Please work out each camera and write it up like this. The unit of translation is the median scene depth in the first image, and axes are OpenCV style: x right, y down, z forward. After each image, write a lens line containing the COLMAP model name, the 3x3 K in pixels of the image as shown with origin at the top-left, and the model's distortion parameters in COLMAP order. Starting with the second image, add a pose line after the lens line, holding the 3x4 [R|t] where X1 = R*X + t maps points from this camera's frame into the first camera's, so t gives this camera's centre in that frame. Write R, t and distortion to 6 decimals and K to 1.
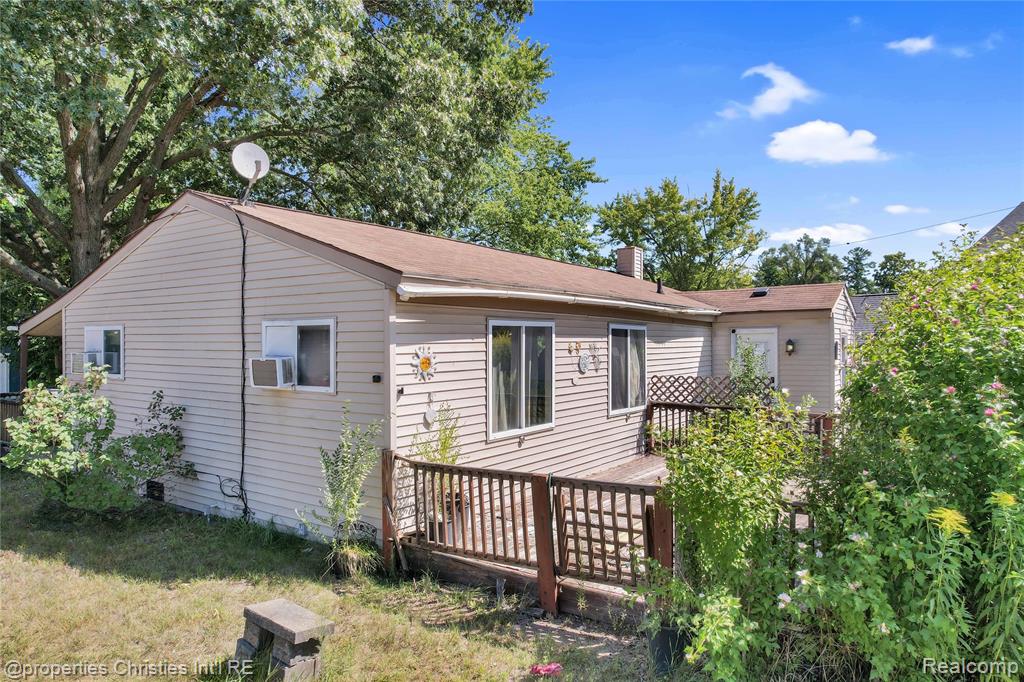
lens RADIAL K [[670.2, 0, 518.0], [0, 670.2, 341.7], [0, 0, 1]] dist [-0.030214, 0.011736]
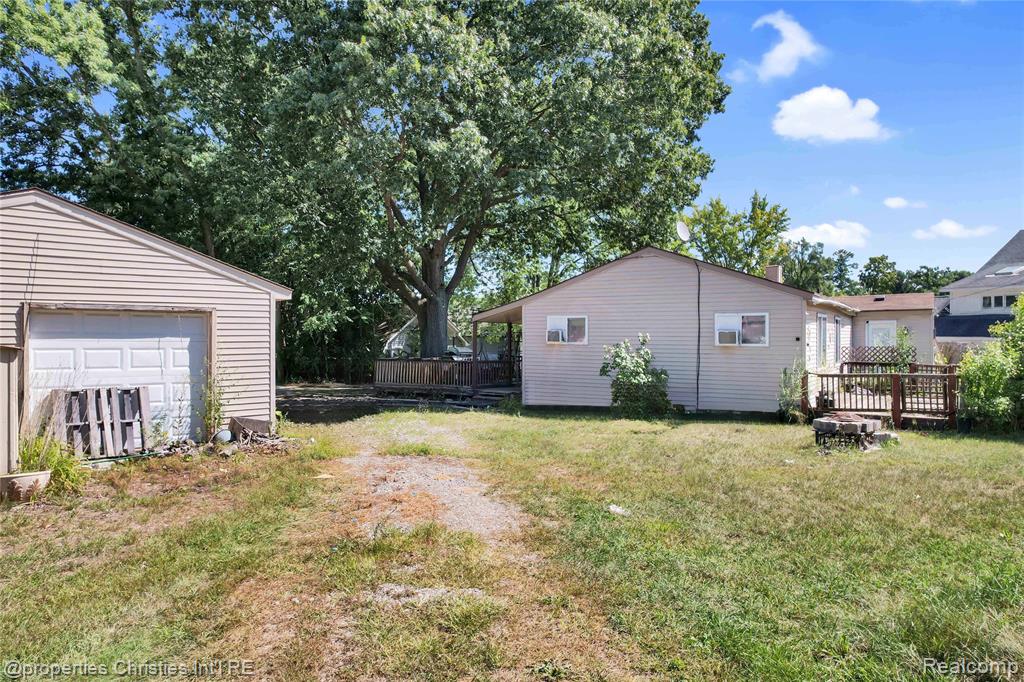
lens RADIAL K [[670.2, 0, 515.2], [0, 670.2, 345.7], [0, 0, 1]] dist [-0.030214, 0.011736]
pose [[0.999172, 0.004883, 0.040394, -0.545828], [-0.005452, 0.999887, 0.013979, 0.021705], [-0.040322, -0.014188, 0.999086, -0.533086]]
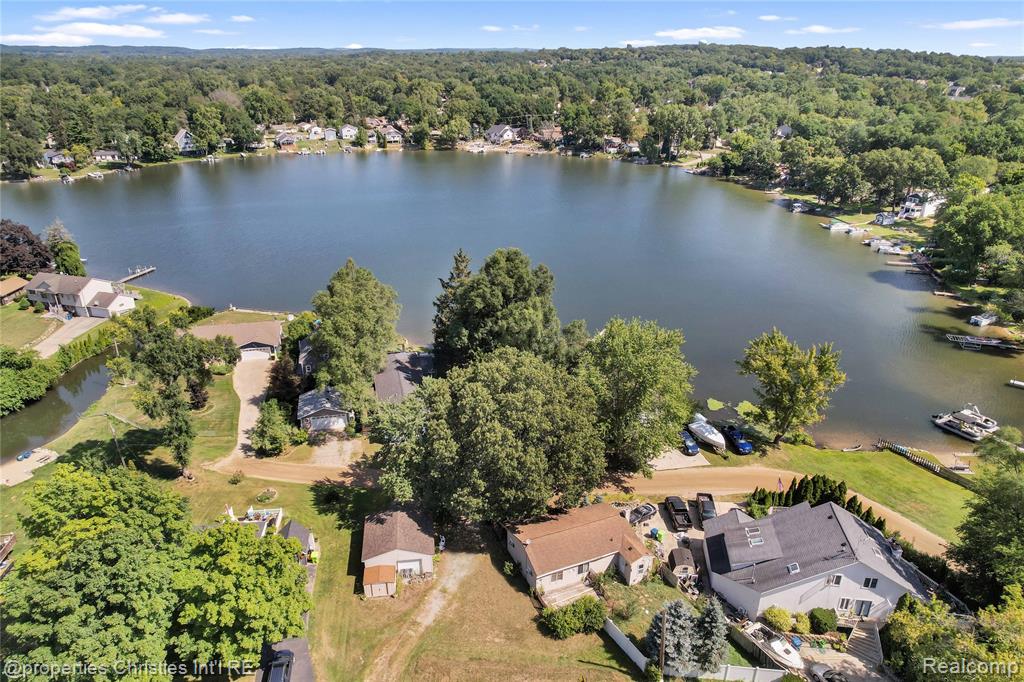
lens RADIAL K [[670.2, 0, 508.0], [0, 670.2, 341.3], [0, 0, 1]] dist [-0.030214, 0.011736]
pose [[0.848960, 0.212274, -0.483949, 1.554479], [-0.004053, 0.918366, 0.395712, -3.174000], [0.528442, -0.333982, 0.780516, -2.565823]]
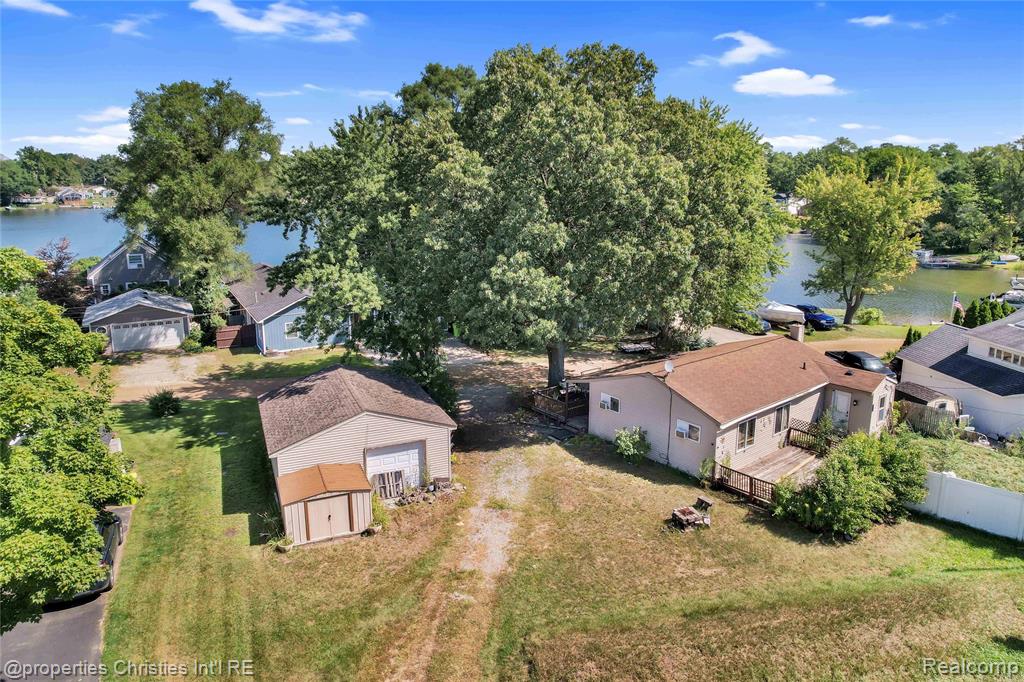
lens RADIAL K [[670.2, 0, 519.0], [0, 670.2, 330.1], [0, 0, 1]] dist [-0.030214, 0.011736]
pose [[0.962534, 0.064702, -0.263327, -0.139886], [-0.001813, 0.972629, 0.232358, -0.710146], [0.271154, -0.223176, 0.936306, -1.369544]]
